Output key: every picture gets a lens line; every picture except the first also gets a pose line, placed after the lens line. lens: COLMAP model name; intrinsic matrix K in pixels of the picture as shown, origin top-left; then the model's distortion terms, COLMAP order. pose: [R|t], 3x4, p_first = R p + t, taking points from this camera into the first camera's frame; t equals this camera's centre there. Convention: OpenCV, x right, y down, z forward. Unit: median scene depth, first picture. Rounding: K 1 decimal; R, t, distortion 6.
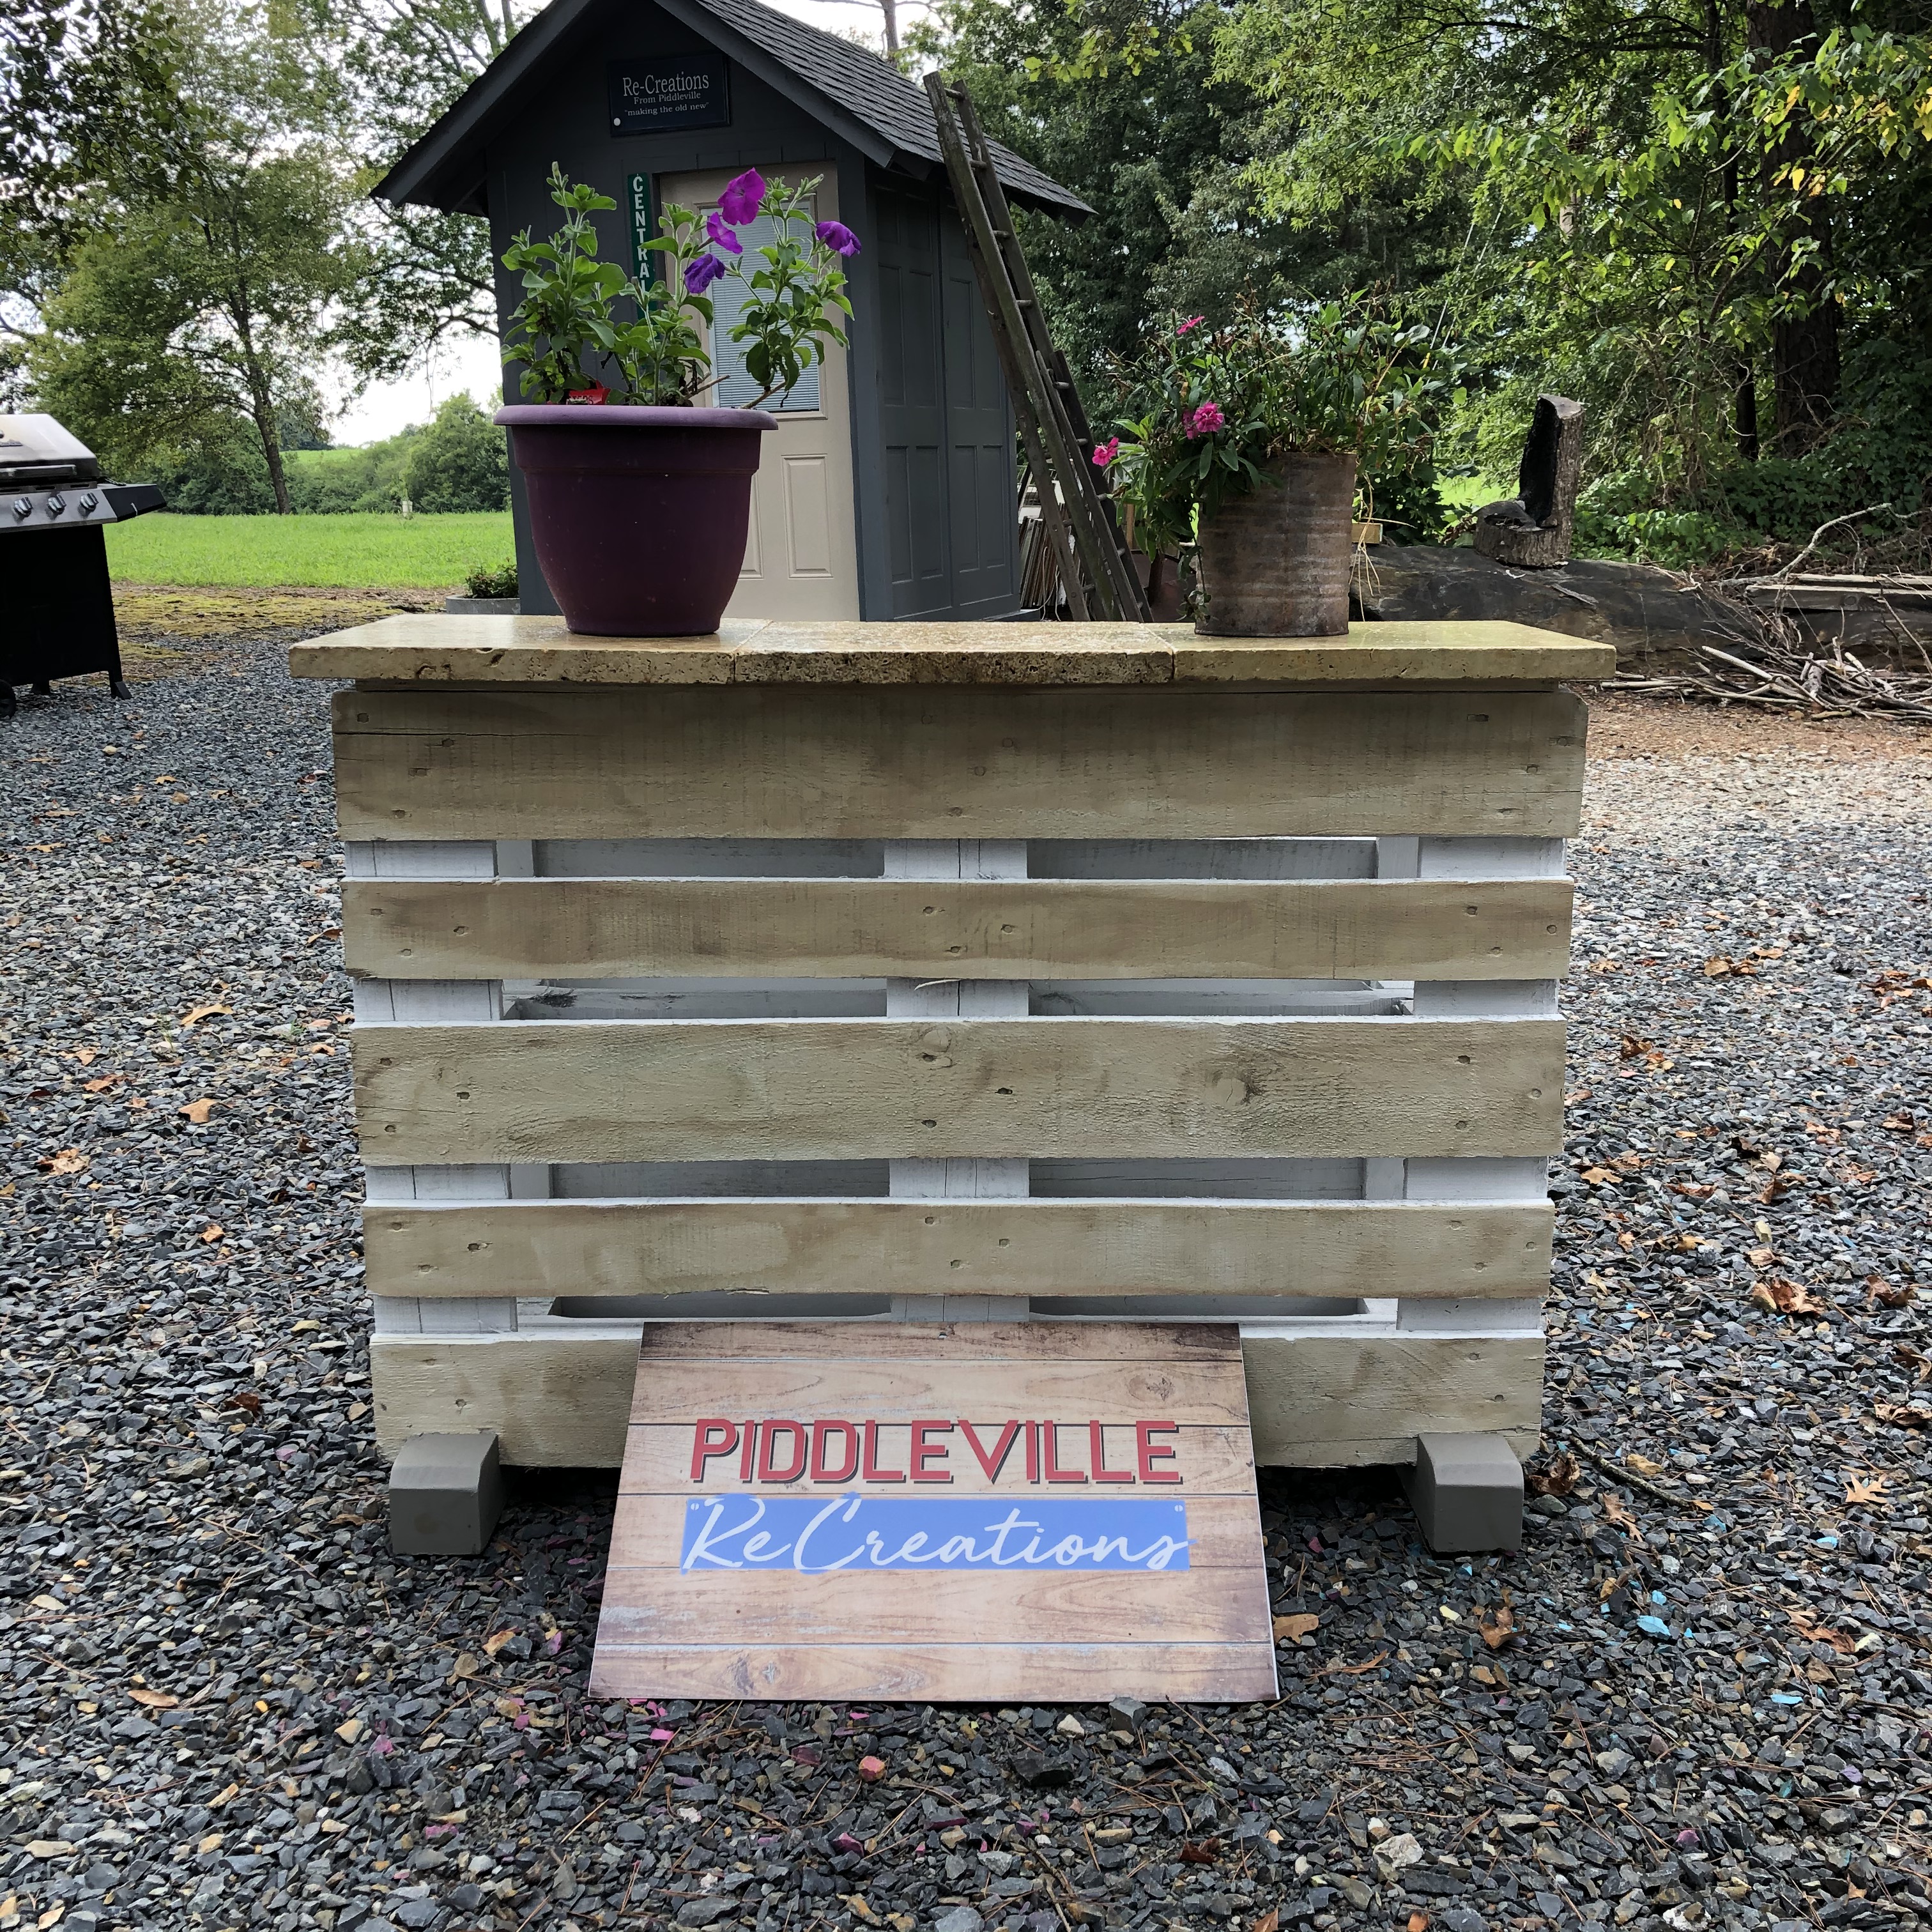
lens RADIAL K [[2103.0, 0, 966.0], [0, 2103.0, 966.0], [0, 0, 1]] dist [0.001503, -0.000204]
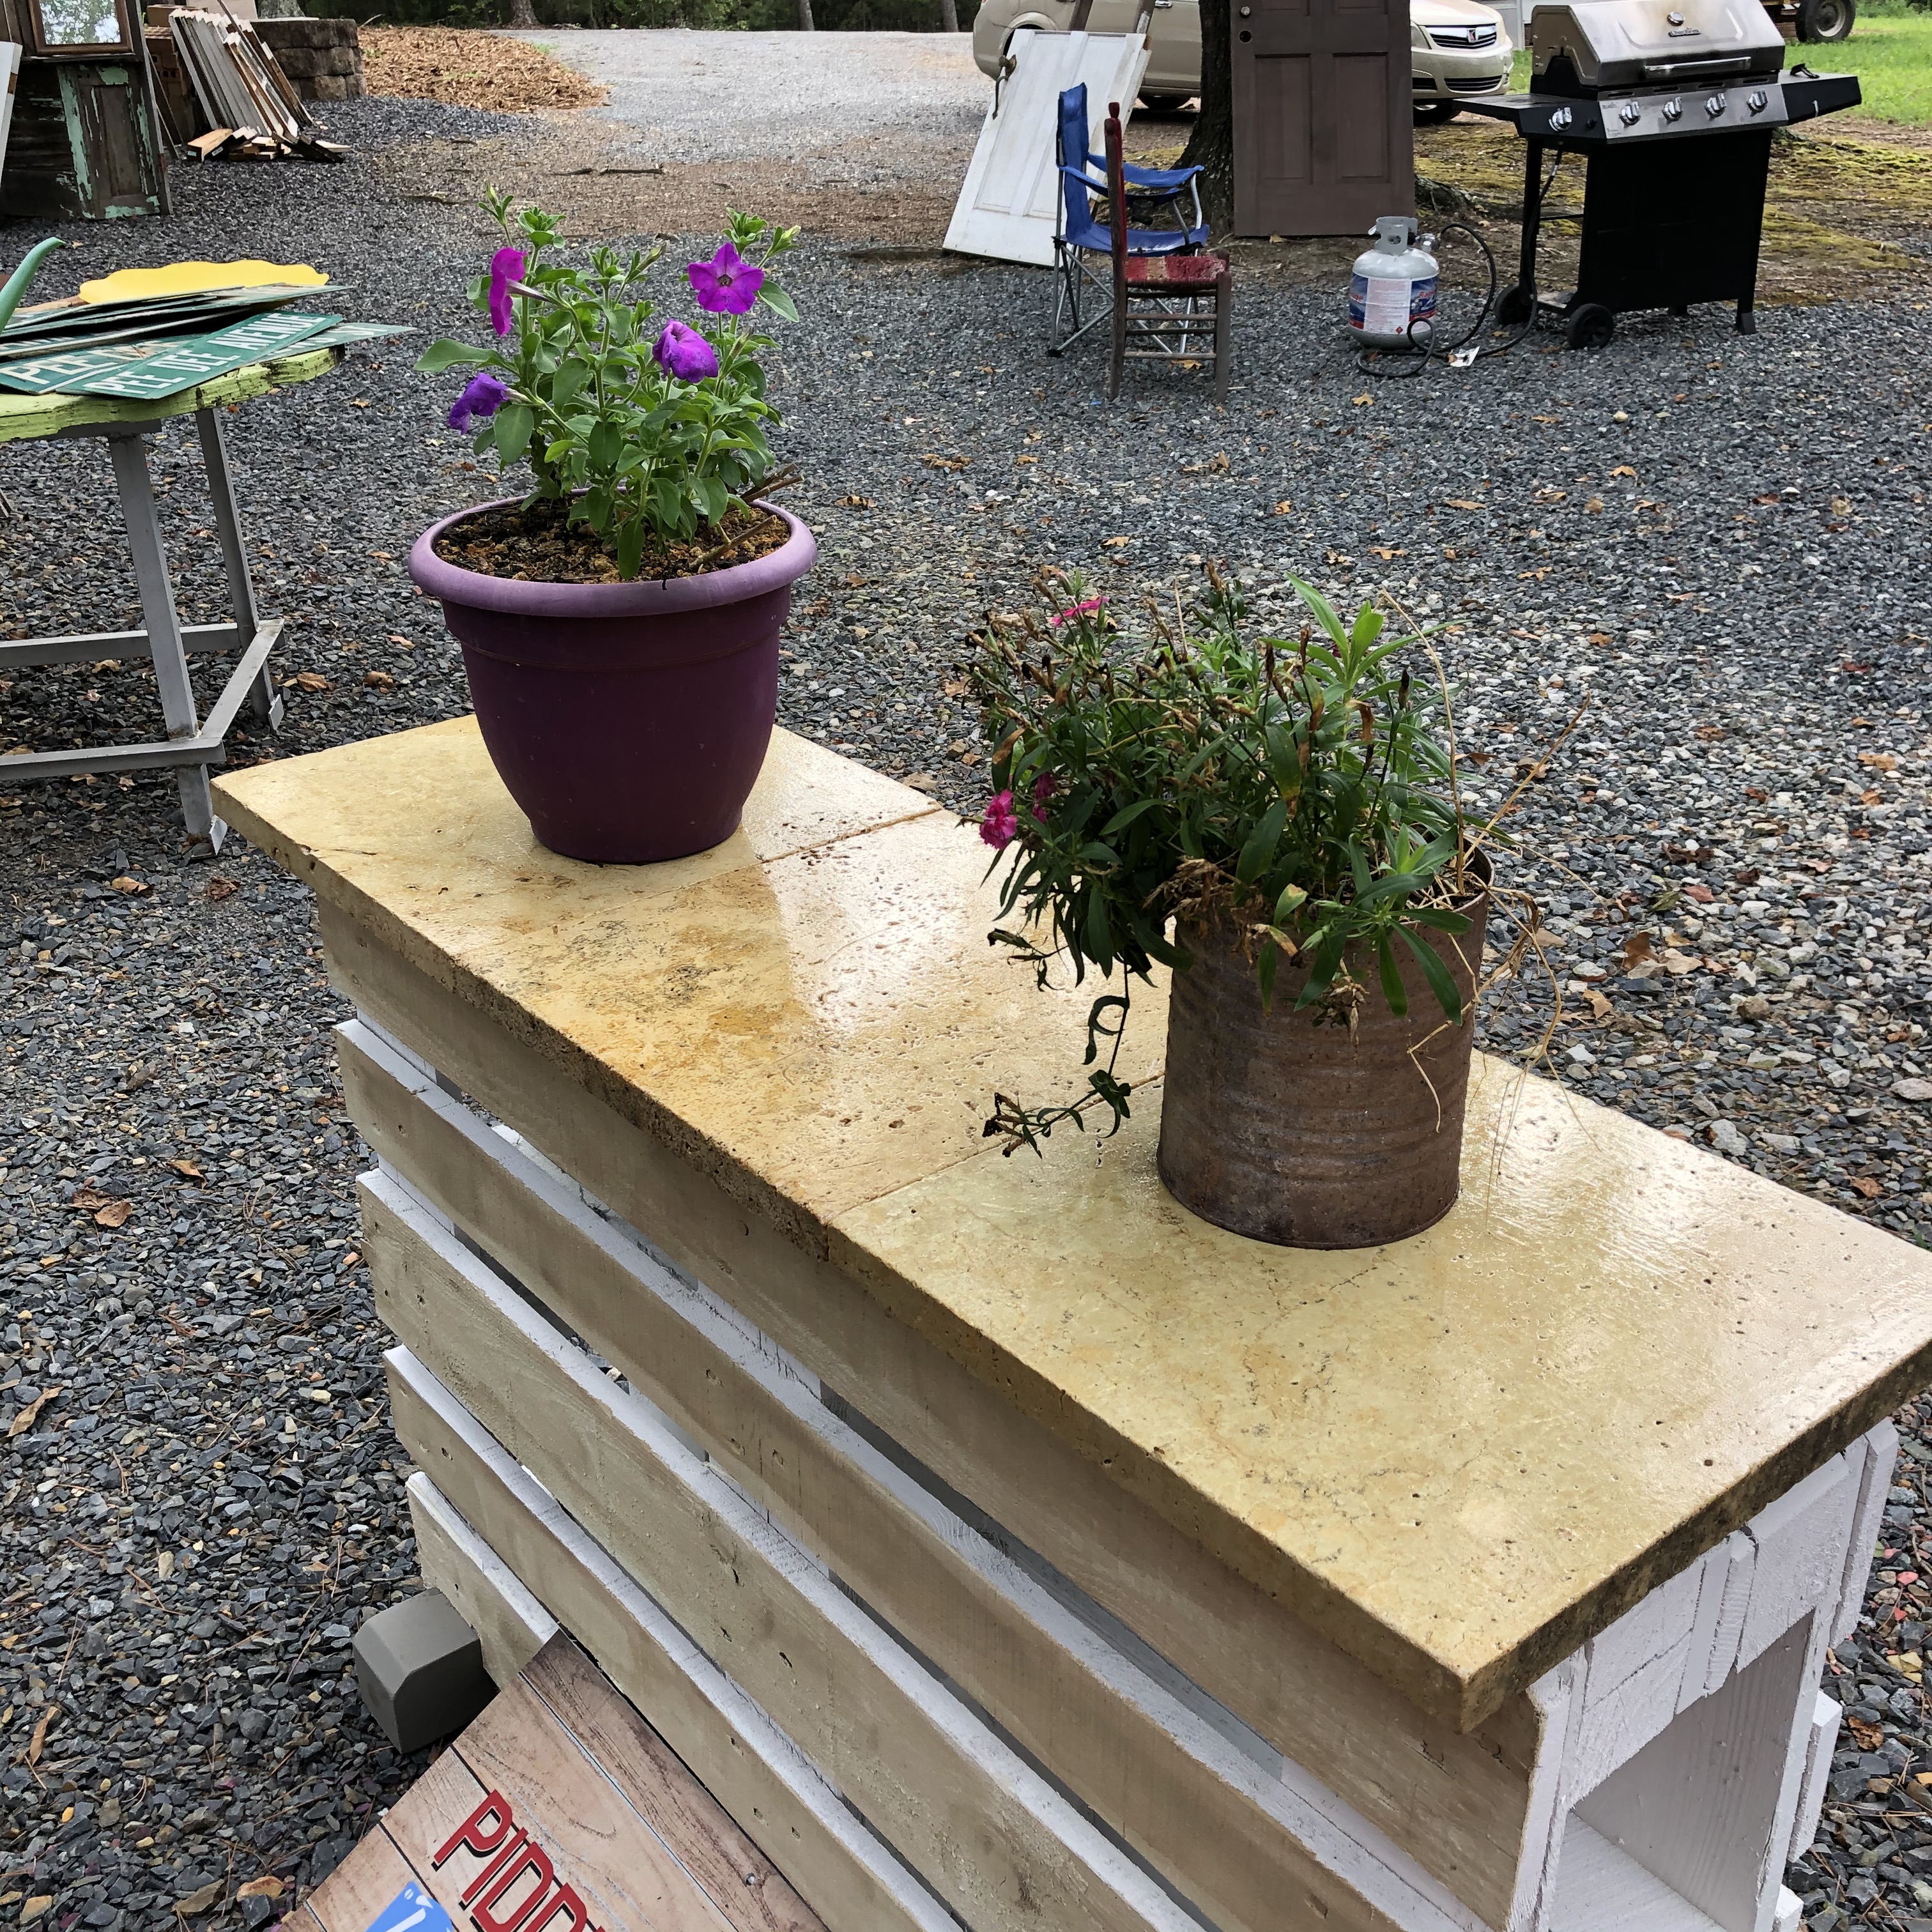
lens RADIAL K [[2103.0, 0, 966.0], [0, 2103.0, 966.0], [0, 0, 1]] dist [0.001503, -0.000204]
pose [[0.618420, 0.319043, -0.718170, 0.119866], [-0.147737, 0.944785, 0.292498, -0.089165], [0.771836, -0.074787, 0.631409, 0.171678]]
